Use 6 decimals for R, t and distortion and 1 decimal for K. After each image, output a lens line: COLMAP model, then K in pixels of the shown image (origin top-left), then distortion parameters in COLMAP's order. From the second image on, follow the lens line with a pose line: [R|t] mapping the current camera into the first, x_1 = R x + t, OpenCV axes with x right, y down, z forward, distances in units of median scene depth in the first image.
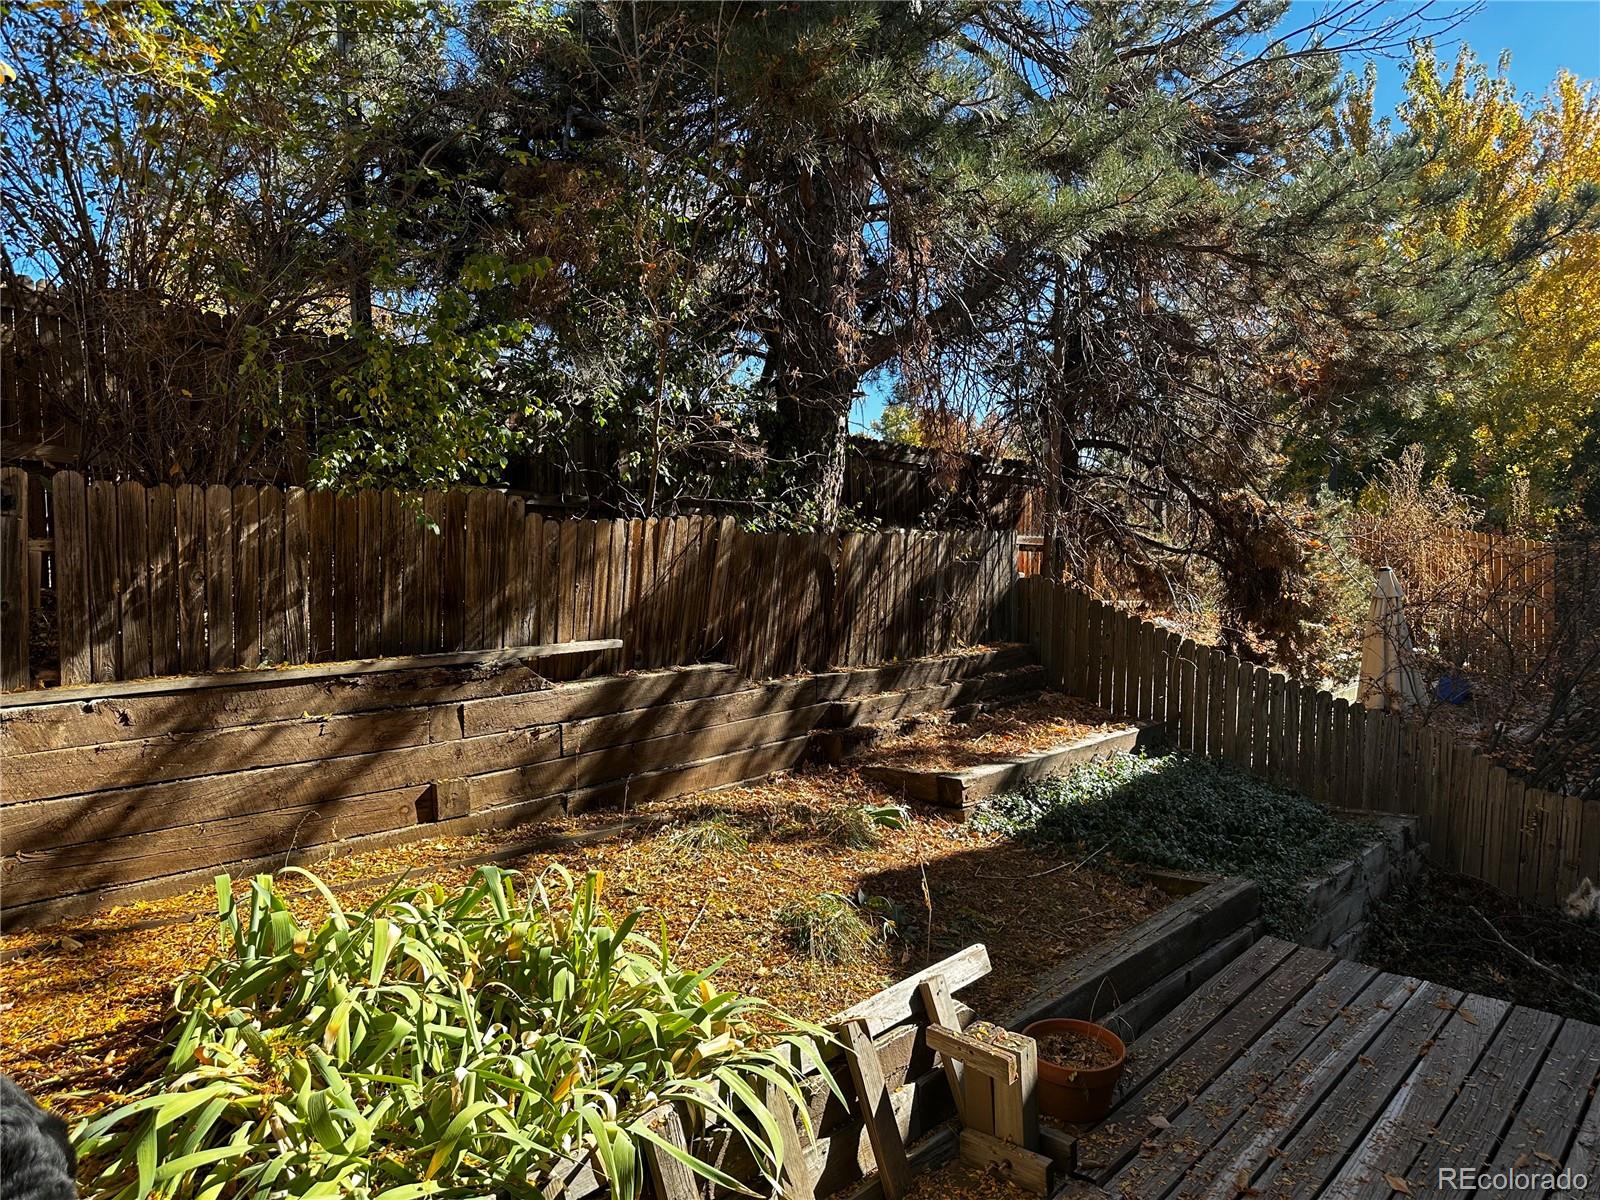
lens RADIAL K [[1125.0, 0, 800.0], [0, 1125.0, 600.0], [0, 0, 1]] dist [0.008912, 0.003985]
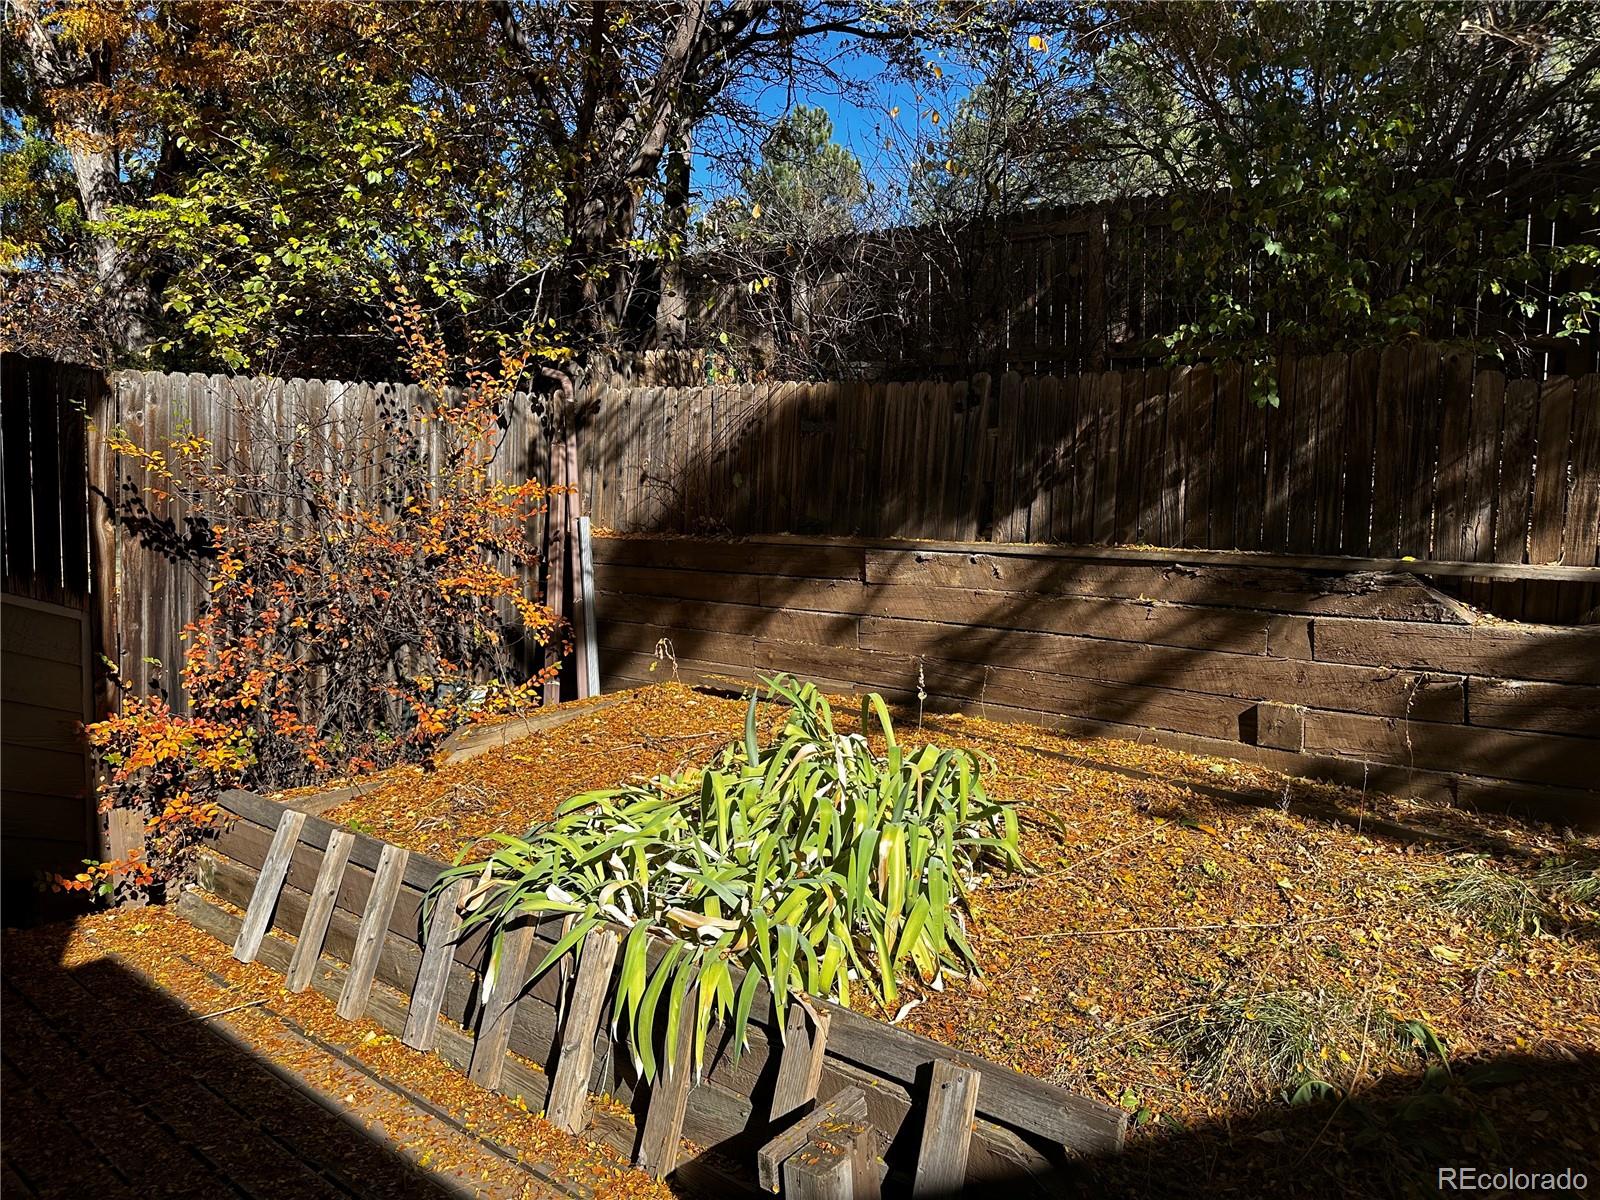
lens RADIAL K [[1125.0, 0, 800.0], [0, 1125.0, 600.0], [0, 0, 1]] dist [0.008912, 0.003985]
pose [[0.021842, 0.114314, -0.993205, 0.512219], [-0.047709, 0.992429, 0.113175, 0.005239], [0.998622, 0.044913, 0.027130, 0.629126]]
